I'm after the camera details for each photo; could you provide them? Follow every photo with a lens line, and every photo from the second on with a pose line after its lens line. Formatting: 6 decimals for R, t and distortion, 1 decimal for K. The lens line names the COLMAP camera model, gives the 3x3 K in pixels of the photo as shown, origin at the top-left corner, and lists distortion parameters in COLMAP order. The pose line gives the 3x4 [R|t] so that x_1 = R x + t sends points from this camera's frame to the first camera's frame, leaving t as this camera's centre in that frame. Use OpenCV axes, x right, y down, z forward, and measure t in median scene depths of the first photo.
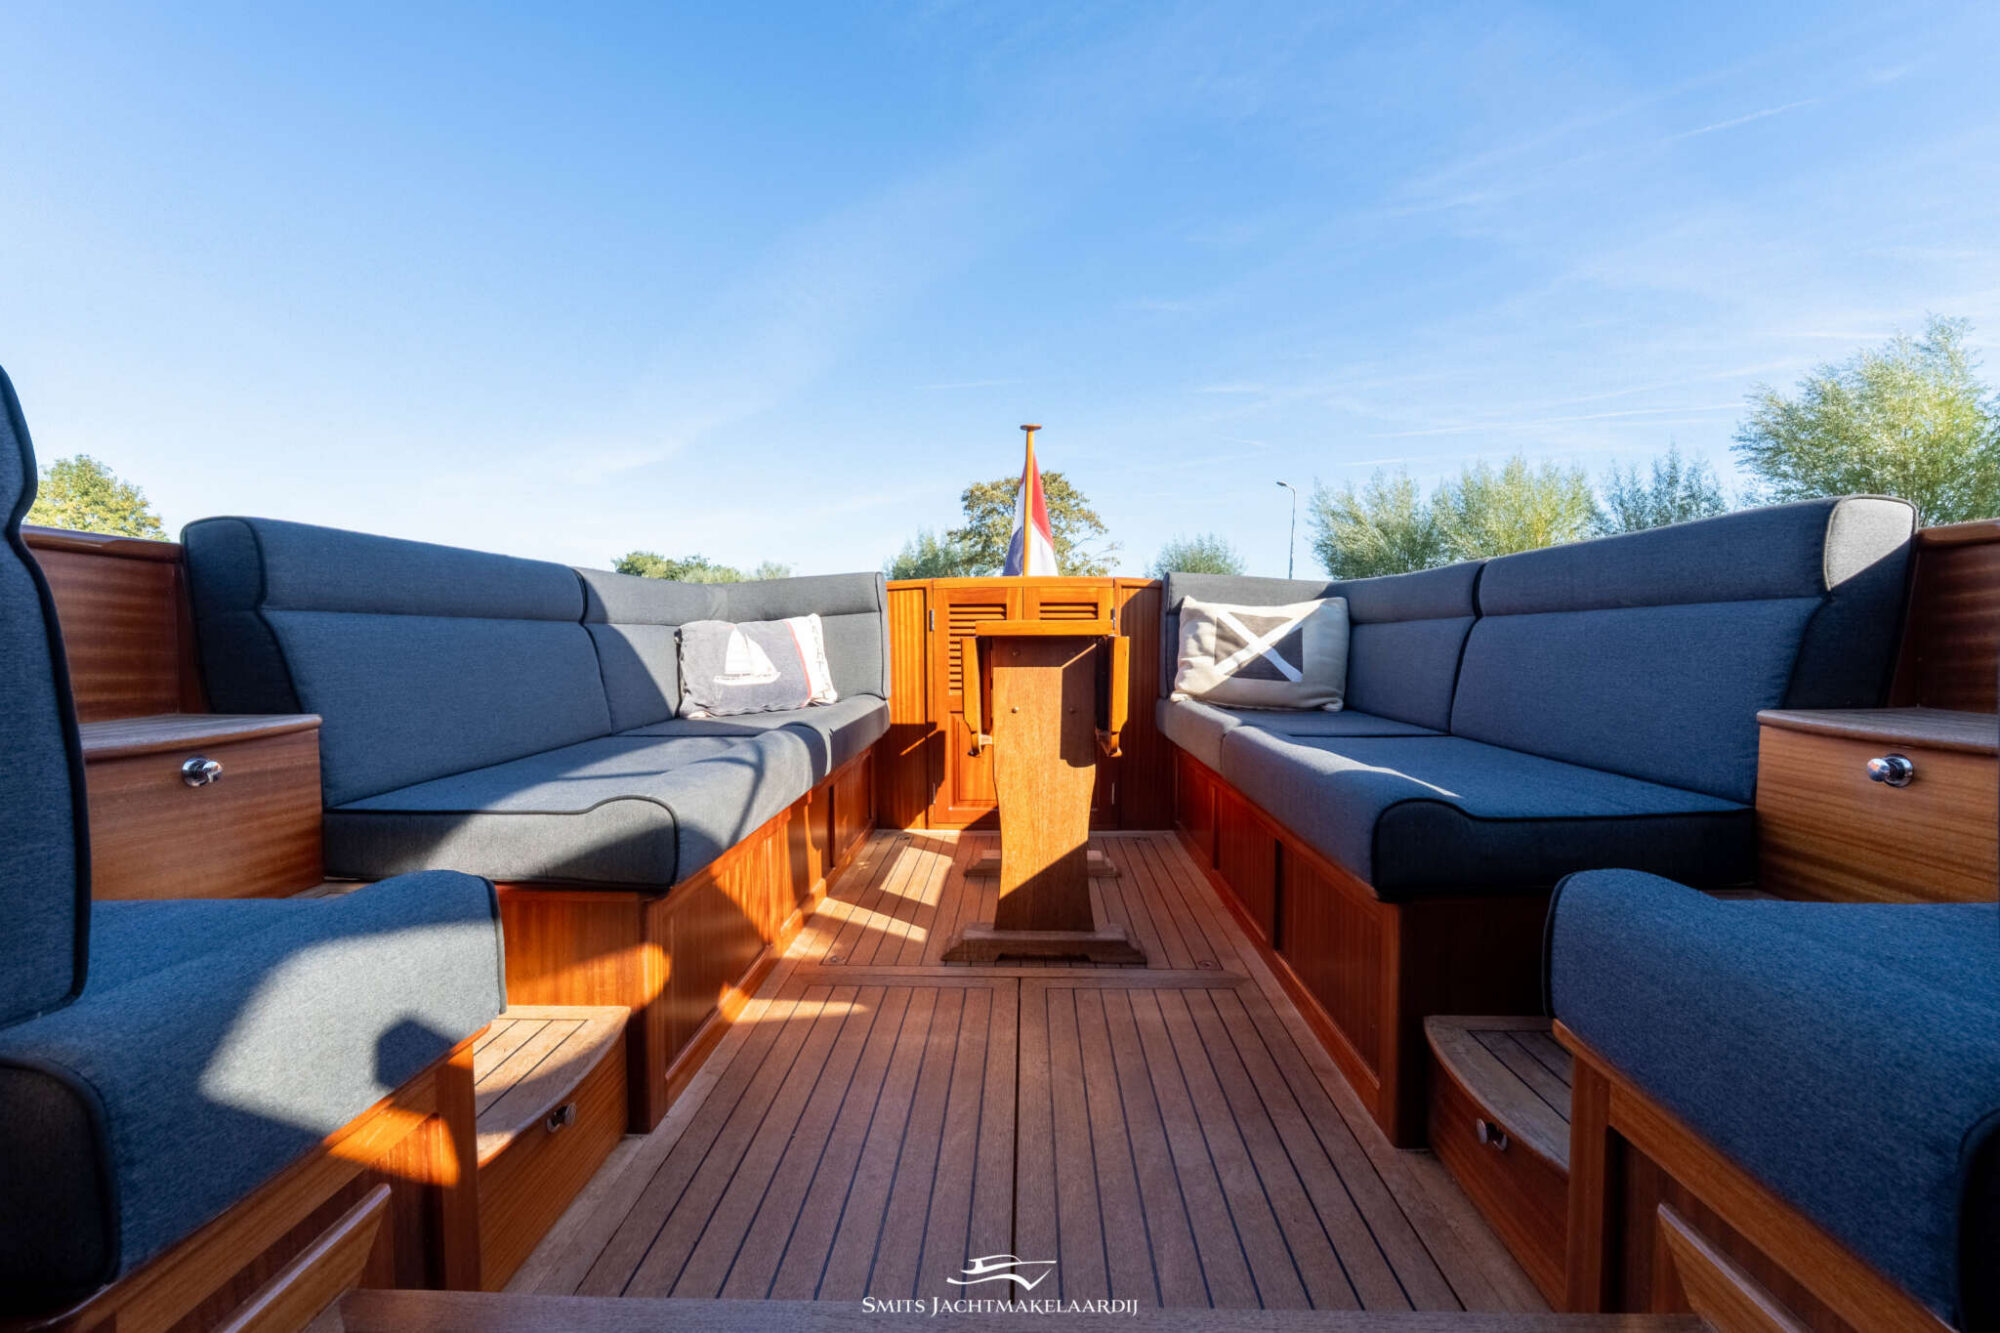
lens RADIAL K [[842.9, 0, 999.0], [0, 842.9, 660.6], [0, 0, 1]] dist [-0.003026, -0.000572]
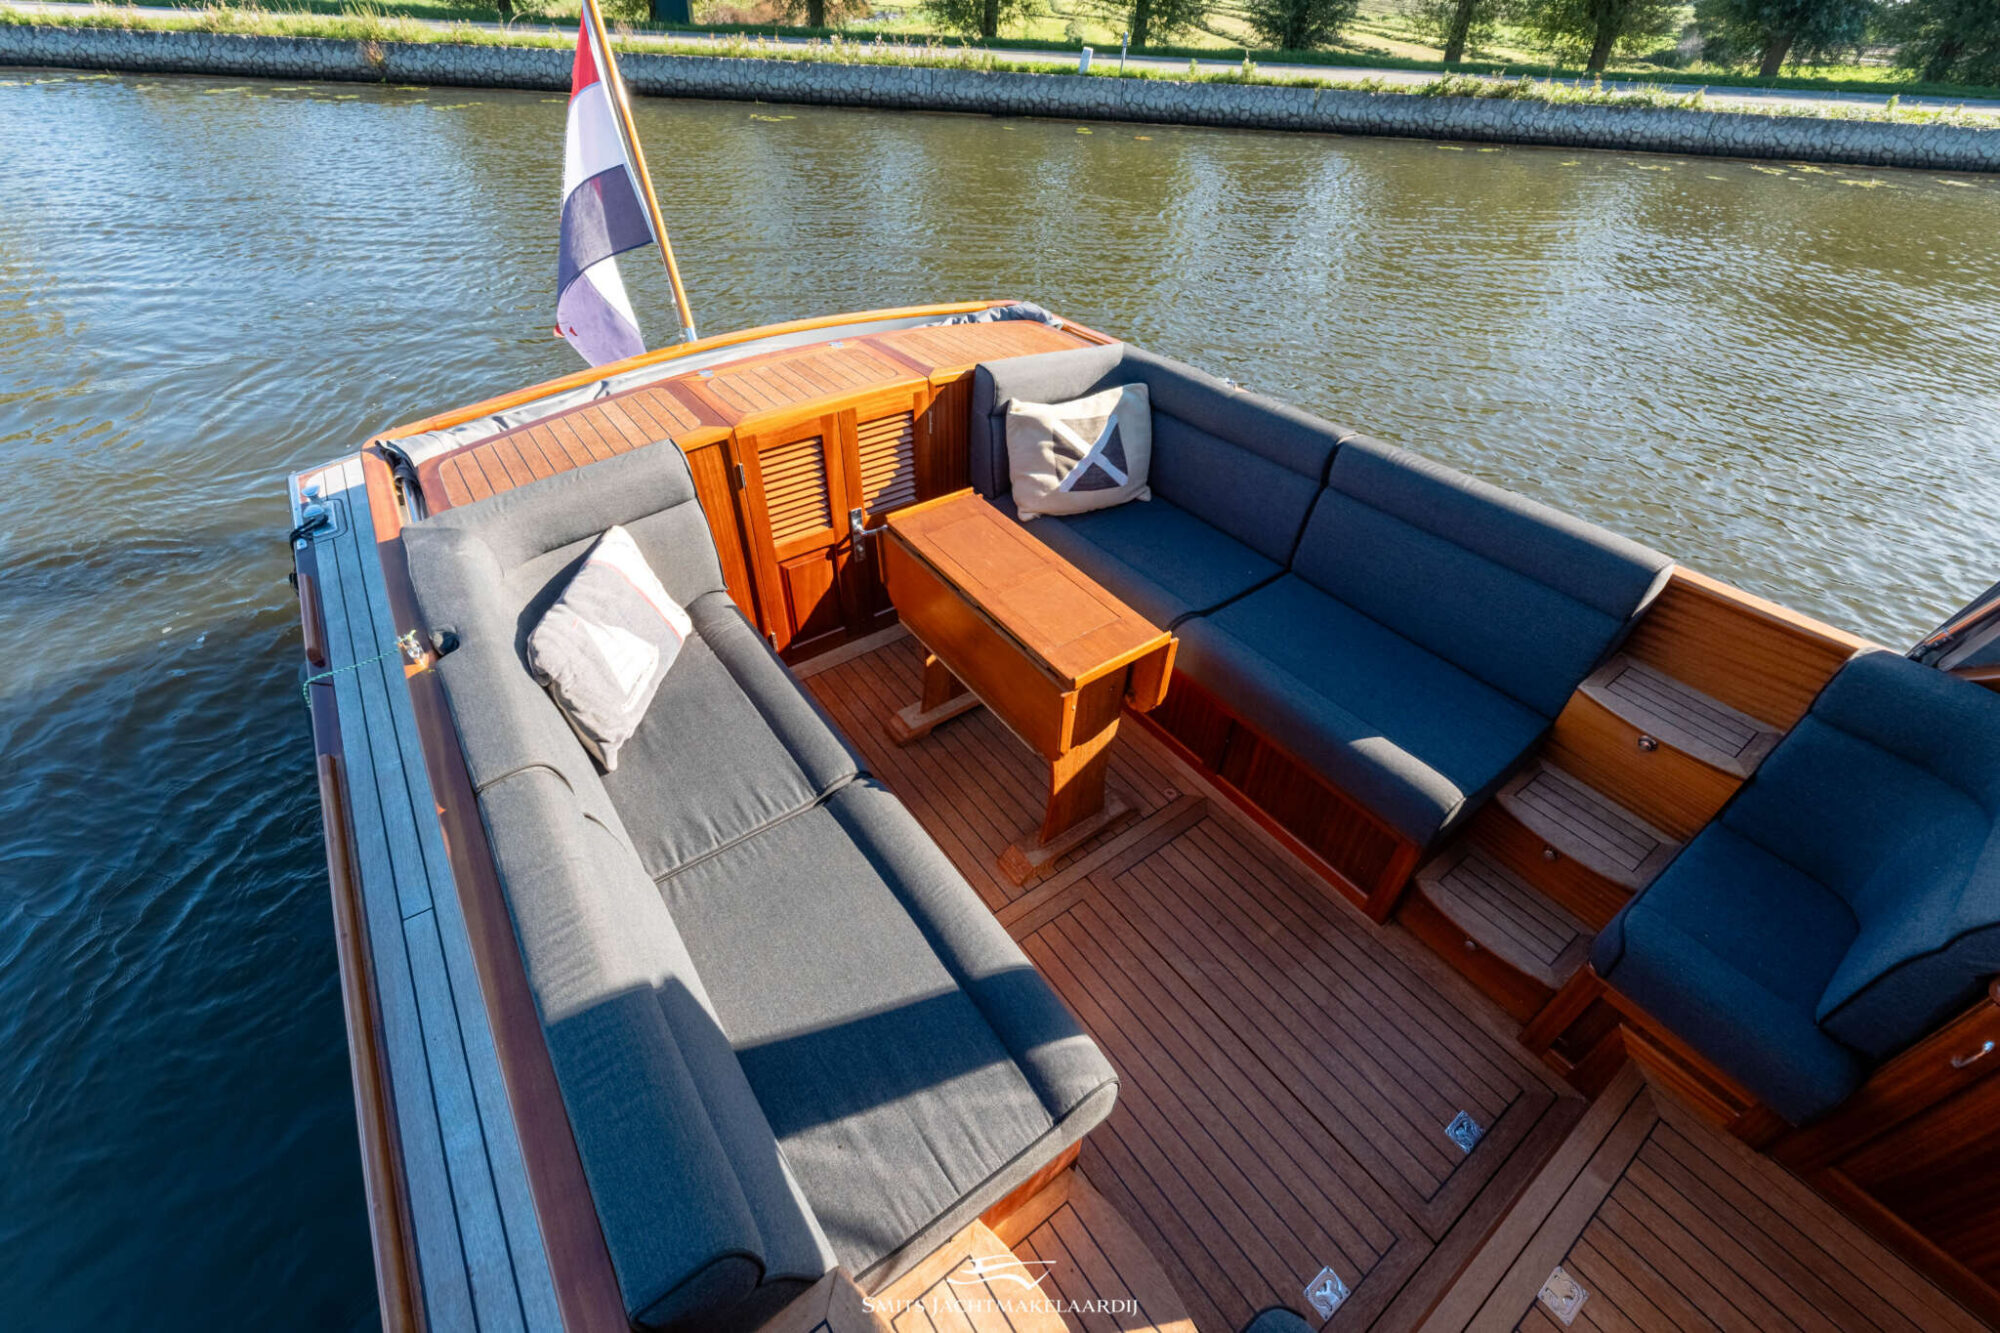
lens RADIAL K [[840.6, 0, 995.4], [0, 840.6, 662.2], [0, 0, 1]] dist [-0.003370, -0.001117]
pose [[0.791860, -0.383043, 0.475643, -0.390050], [0.007985, 0.785272, 0.619100, -0.468067], [-0.610651, -0.486442, 0.624883, 0.287361]]
